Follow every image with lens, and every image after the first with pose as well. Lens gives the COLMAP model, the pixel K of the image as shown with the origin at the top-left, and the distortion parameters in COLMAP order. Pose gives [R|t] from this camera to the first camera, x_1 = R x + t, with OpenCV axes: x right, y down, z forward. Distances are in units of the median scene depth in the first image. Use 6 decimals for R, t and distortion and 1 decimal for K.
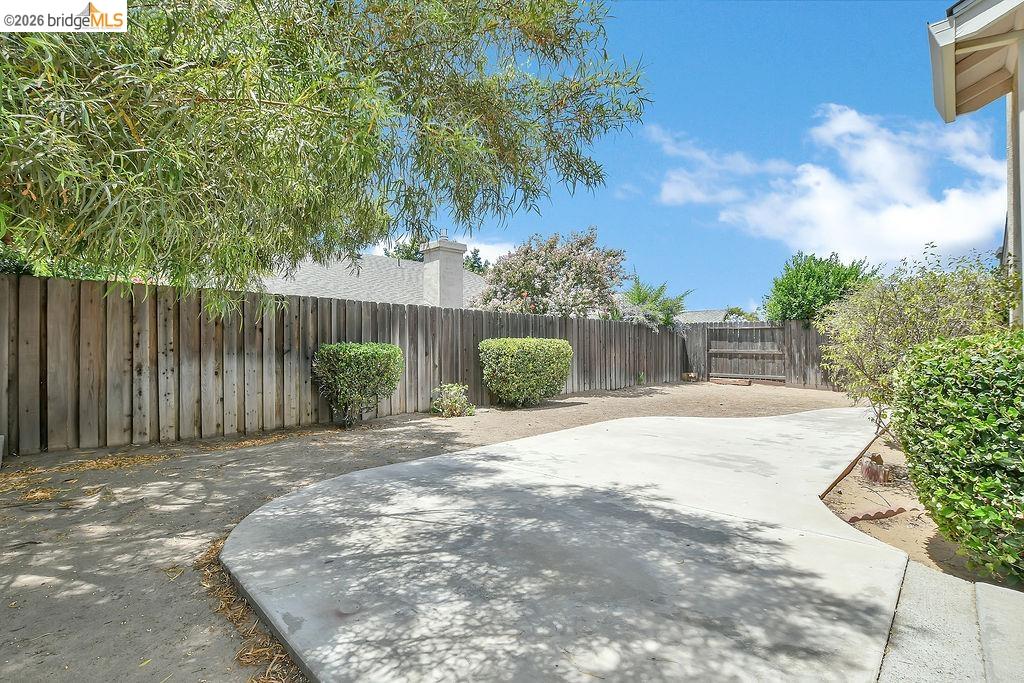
lens RADIAL K [[459.8, 0, 512.3], [0, 459.8, 340.6], [0, 0, 1]] dist [-0.034746, 0.006057]
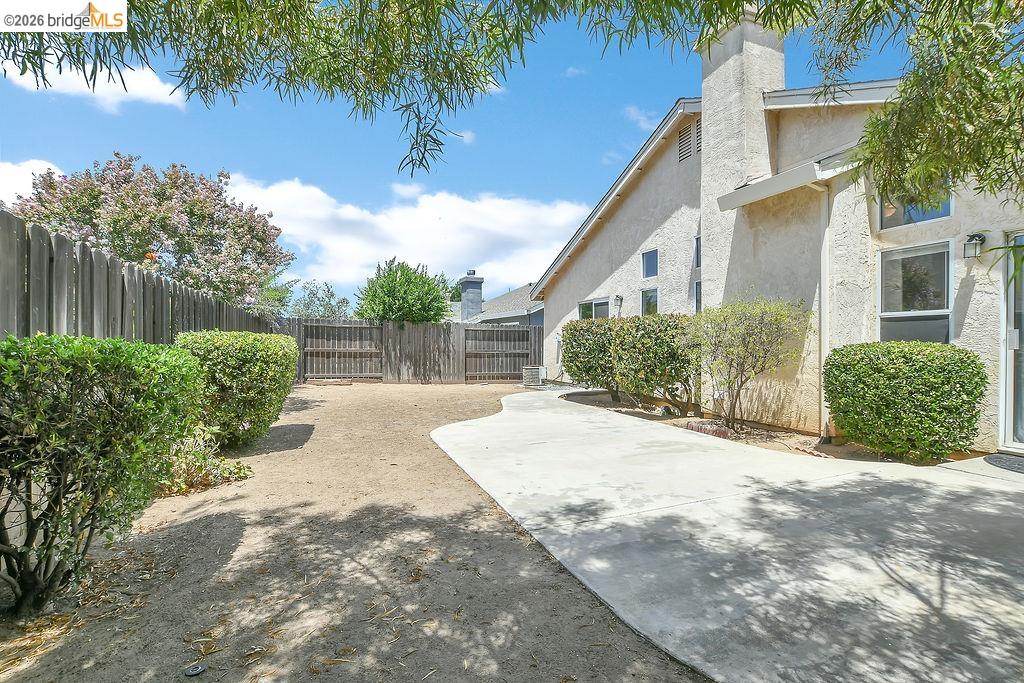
lens RADIAL K [[459.8, 0, 510.6], [0, 459.8, 348.4], [0, 0, 1]] dist [-0.034746, 0.006057]
pose [[0.414033, -0.000587, 0.910262, -0.894813], [-0.021762, 0.999708, 0.010543, 0.008939], [-0.910002, -0.024174, 0.413899, 1.044155]]
